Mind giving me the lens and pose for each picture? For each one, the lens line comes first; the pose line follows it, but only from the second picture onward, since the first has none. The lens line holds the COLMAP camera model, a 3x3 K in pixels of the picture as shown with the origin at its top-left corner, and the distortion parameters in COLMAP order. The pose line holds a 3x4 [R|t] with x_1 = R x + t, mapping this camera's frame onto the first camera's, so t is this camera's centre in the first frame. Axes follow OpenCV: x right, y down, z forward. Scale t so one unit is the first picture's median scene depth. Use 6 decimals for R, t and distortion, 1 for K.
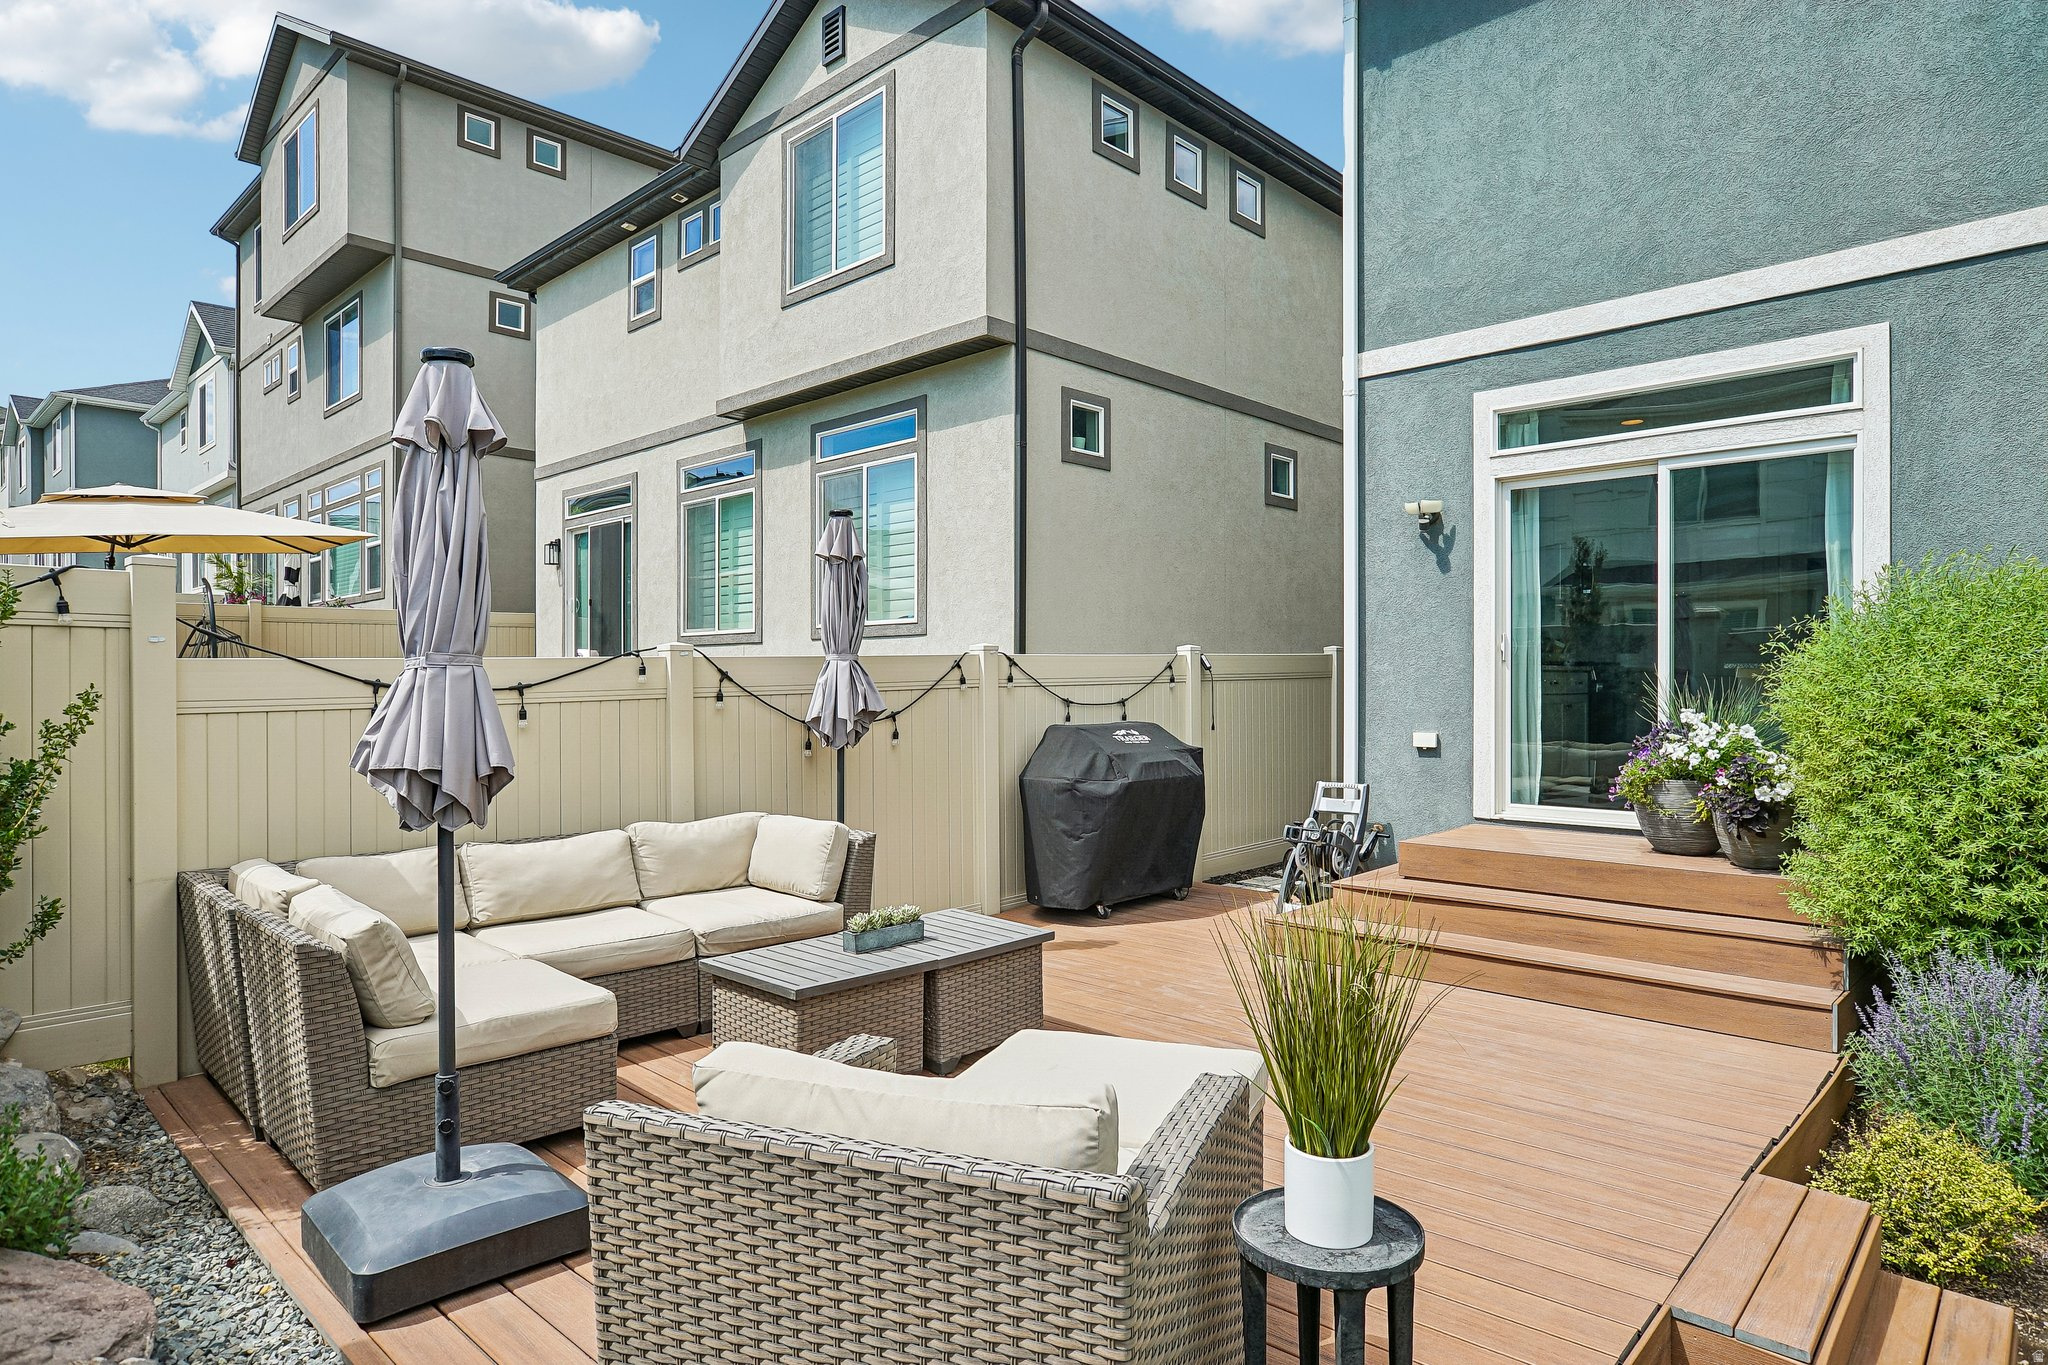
lens RADIAL K [[1178.0, 0, 1024.9], [0, 1178.0, 680.9], [0, 0, 1]] dist [-0.012586, 0.002641]
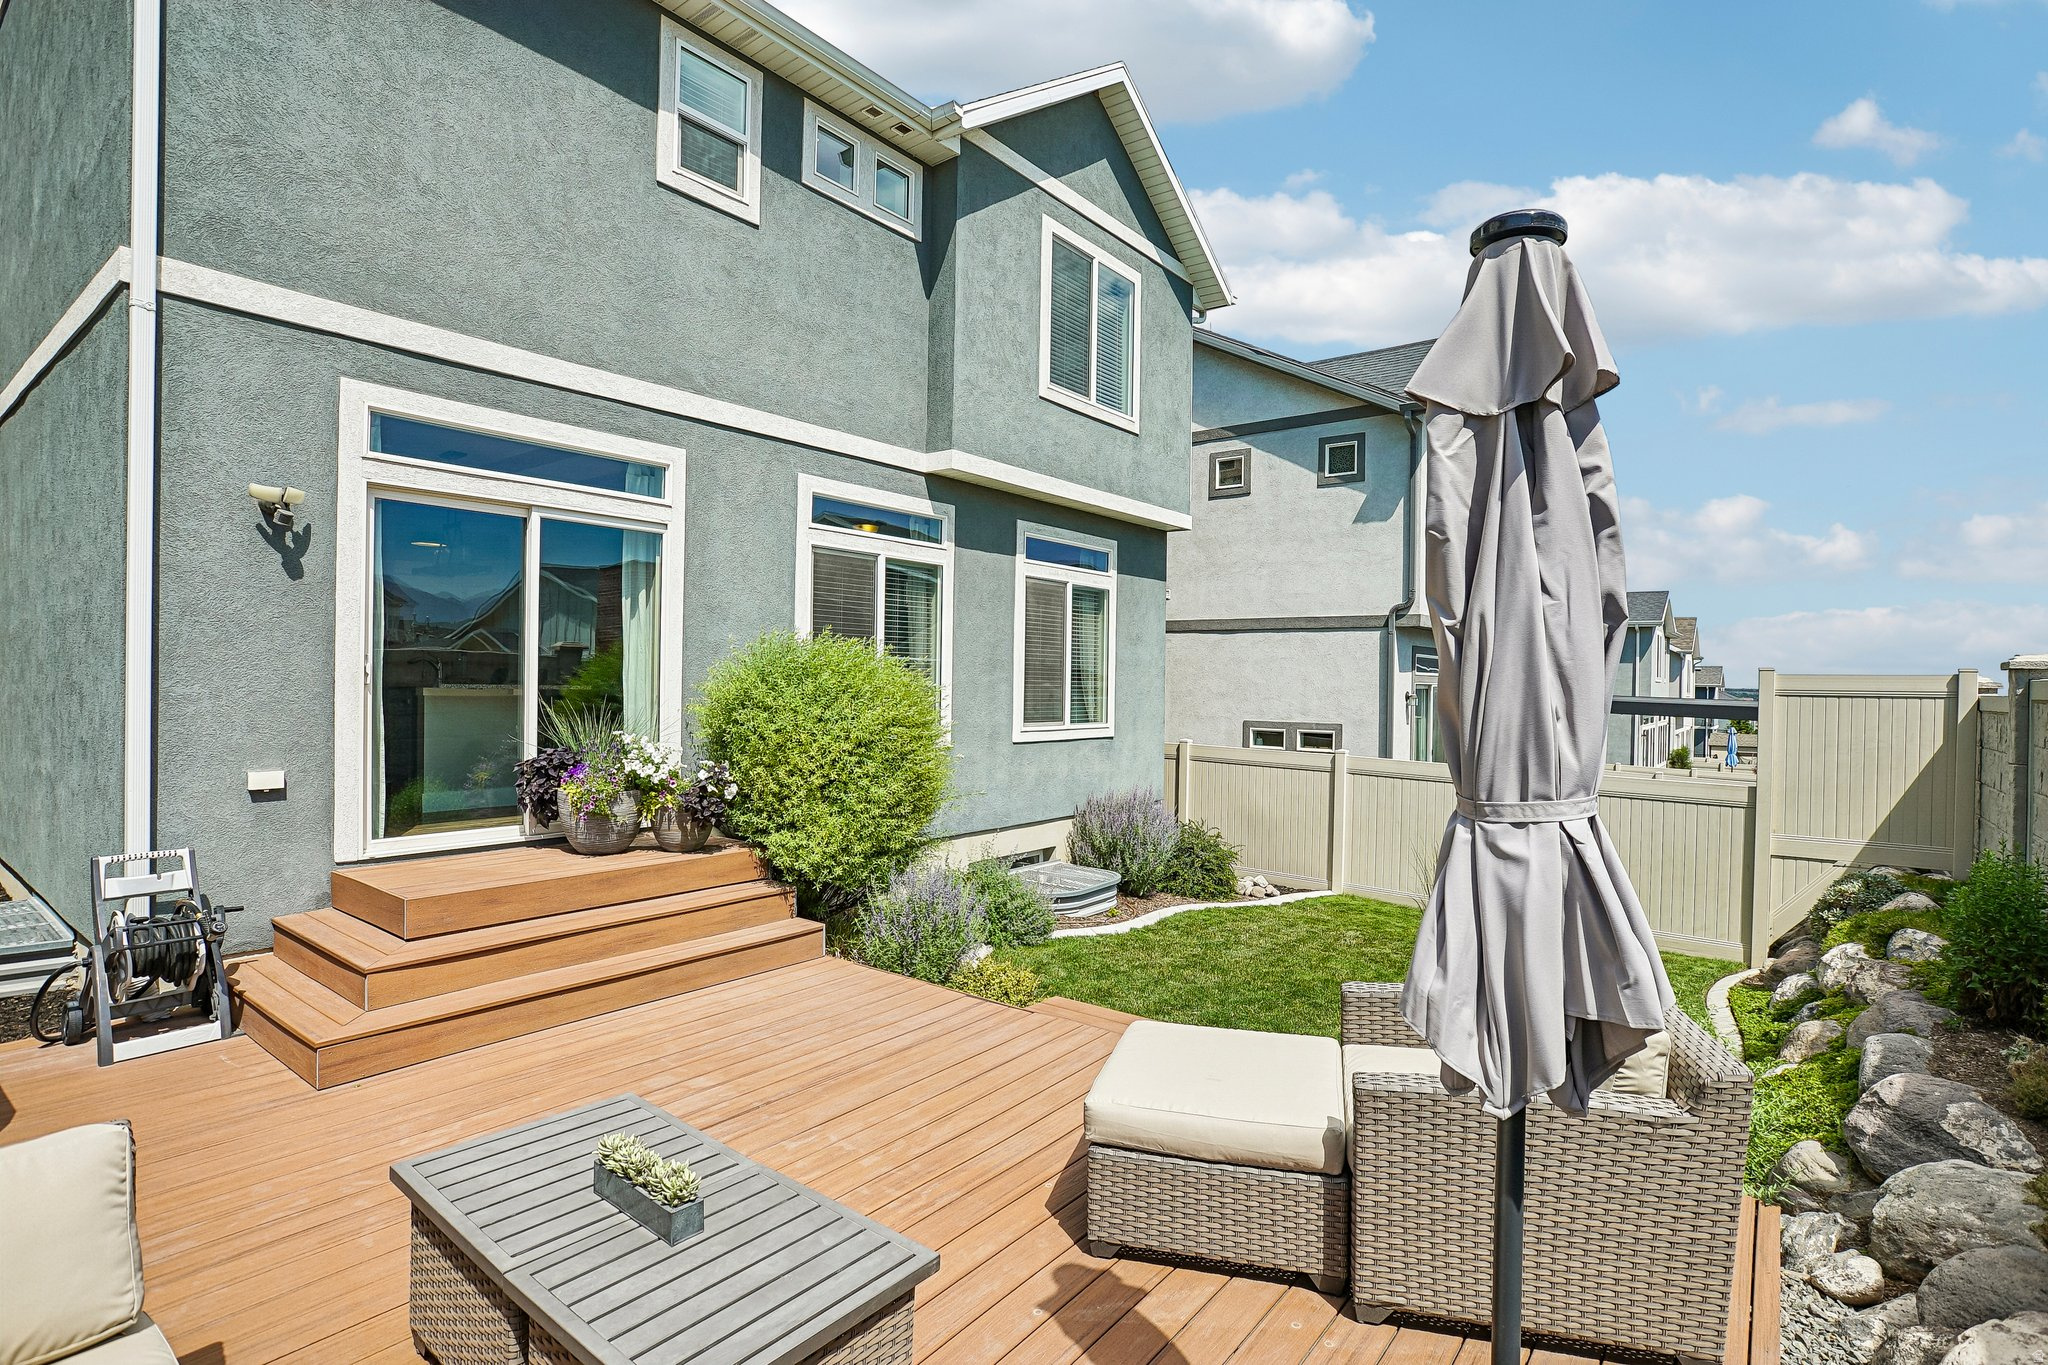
lens RADIAL K [[987.1, 0, 1029.9], [0, 987.1, 691.8], [0, 0, 1]] dist [-0.021593, 0.008489]
pose [[-0.095732, -0.012158, 0.995333, -0.395927], [-0.014593, 0.999835, 0.010809, -0.026953], [-0.995300, -0.013490, -0.095894, 0.564442]]
